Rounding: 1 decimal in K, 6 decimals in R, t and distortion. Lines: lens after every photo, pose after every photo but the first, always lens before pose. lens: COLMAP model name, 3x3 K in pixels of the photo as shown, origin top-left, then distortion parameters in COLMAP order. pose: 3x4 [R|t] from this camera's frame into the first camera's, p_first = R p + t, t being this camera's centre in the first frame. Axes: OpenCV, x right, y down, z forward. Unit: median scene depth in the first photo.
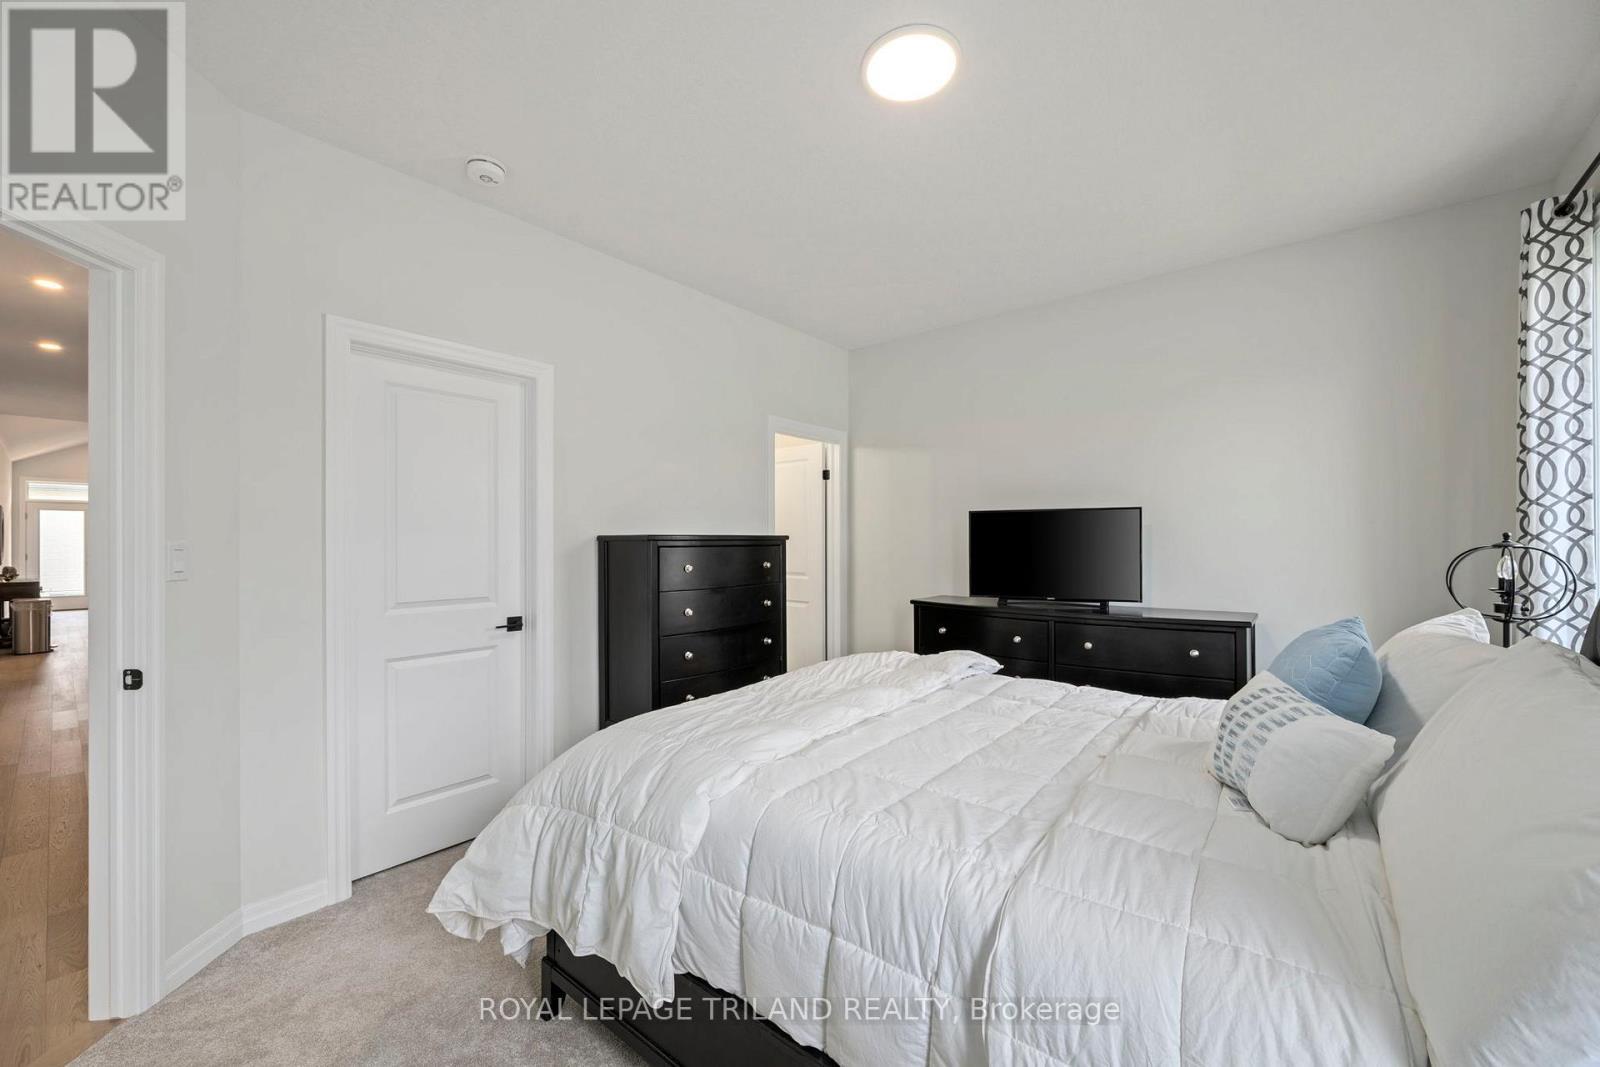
lens RADIAL K [[628.2, 0, 802.1], [0, 628.2, 534.0], [0, 0, 1]] dist [-0.001309, 0.000758]
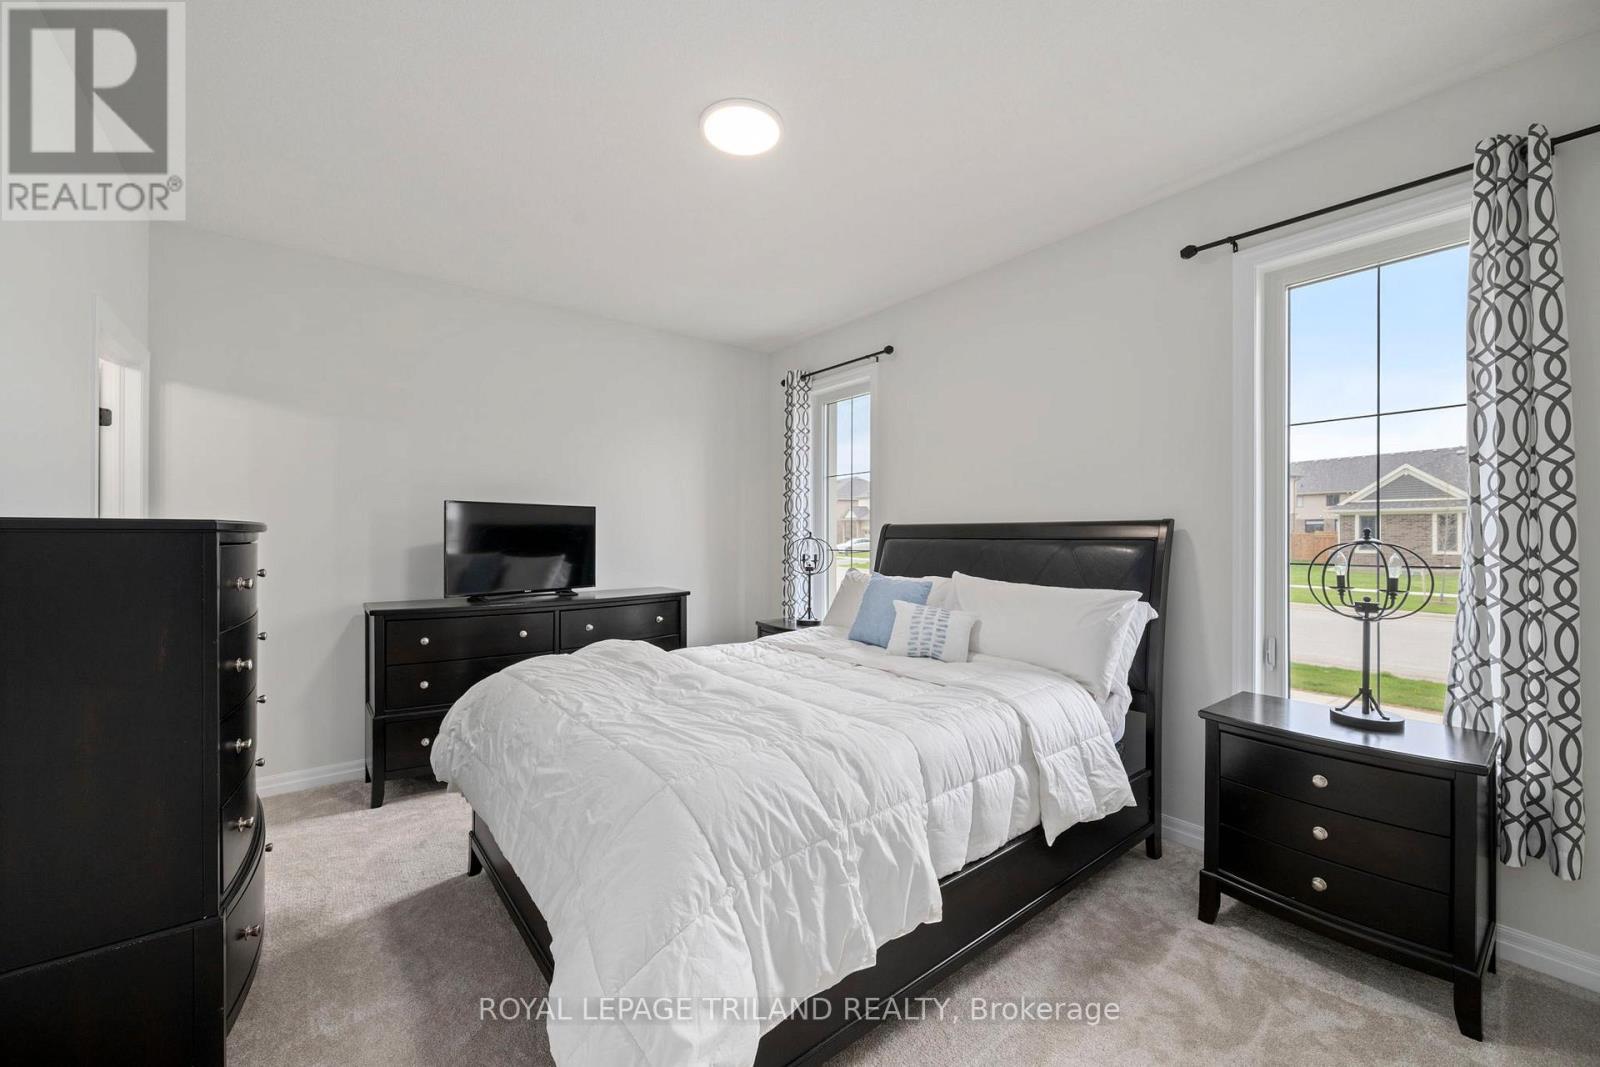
lens RADIAL K [[628.2, 0, 799.3], [0, 628.2, 529.8], [0, 0, 1]] dist [-0.001309, 0.000758]
pose [[0.207384, 0.008192, 0.978225, -0.832391], [-0.016648, 0.999850, -0.004844, 0.000566], [-0.978118, -0.015281, 0.207489, 0.565364]]
